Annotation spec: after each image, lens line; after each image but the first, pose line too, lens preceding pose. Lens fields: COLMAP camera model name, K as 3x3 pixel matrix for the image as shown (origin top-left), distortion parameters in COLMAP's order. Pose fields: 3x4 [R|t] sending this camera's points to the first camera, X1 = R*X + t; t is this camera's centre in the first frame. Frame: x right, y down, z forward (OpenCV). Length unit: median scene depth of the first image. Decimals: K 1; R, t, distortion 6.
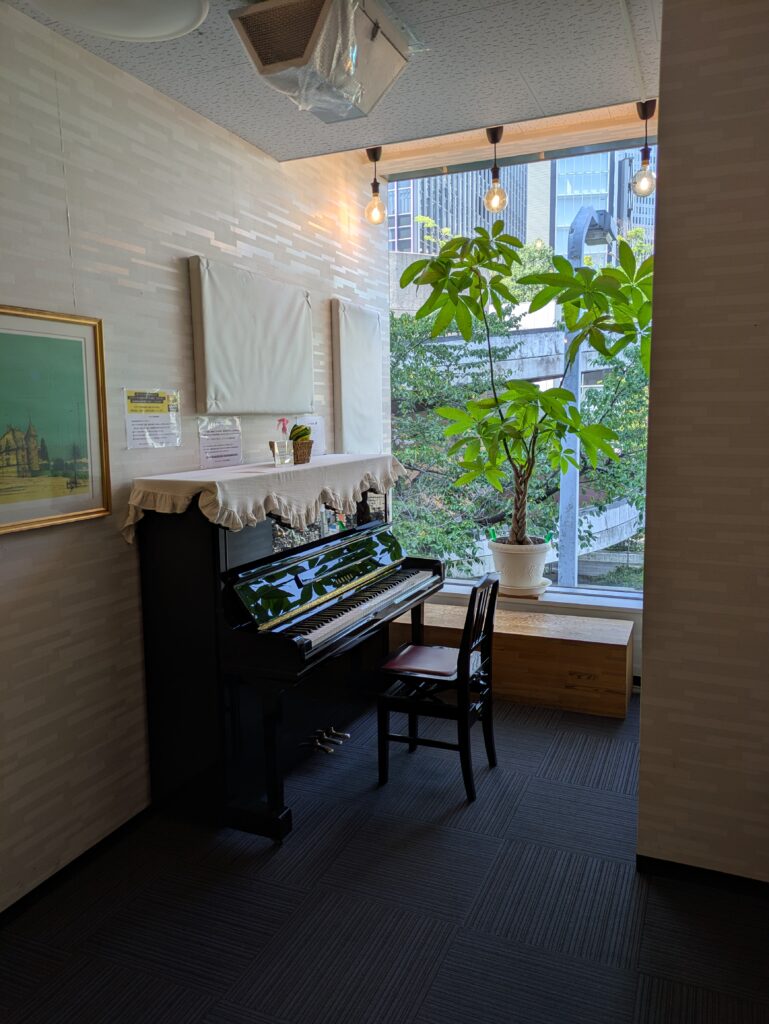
lens RADIAL K [[760.9, 0, 384.5], [0, 760.9, 512.0], [0, 0, 1]] dist [0.007188, -0.009076]
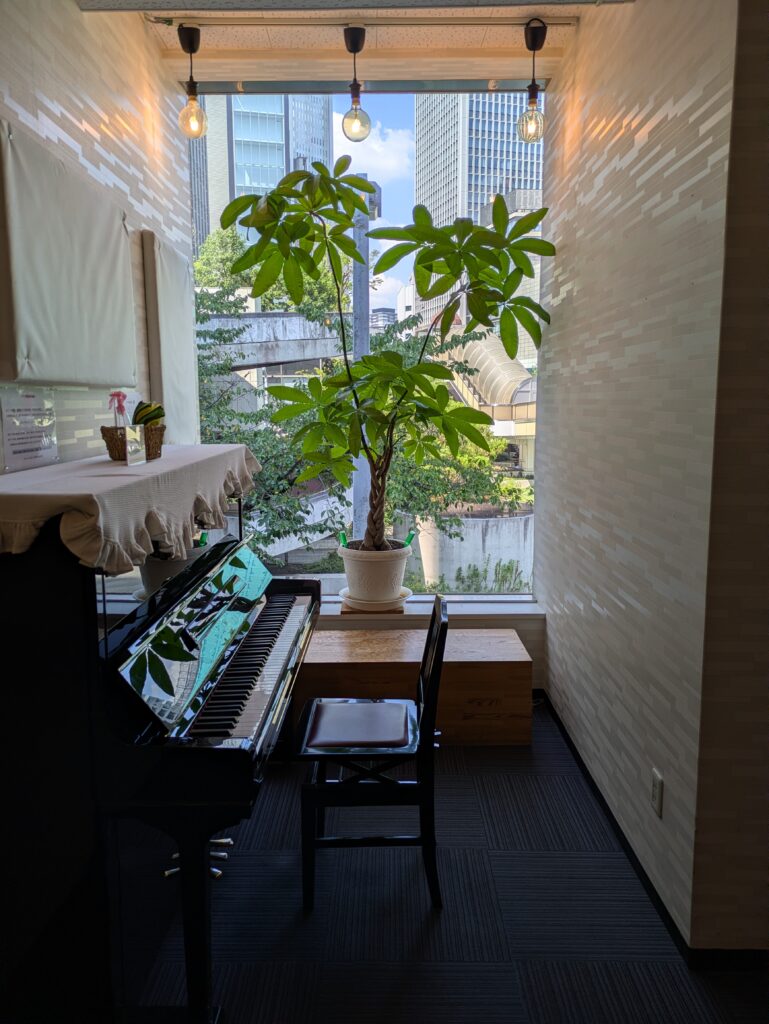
lens RADIAL K [[760.9, 0, 384.5], [0, 760.9, 512.0], [0, 0, 1]] dist [0.007188, -0.009076]
pose [[0.921909, -0.045864, 0.384682, -0.151571], [0.040648, 0.998938, 0.021684, -0.019207], [-0.385268, -0.004354, 0.922794, 0.245349]]
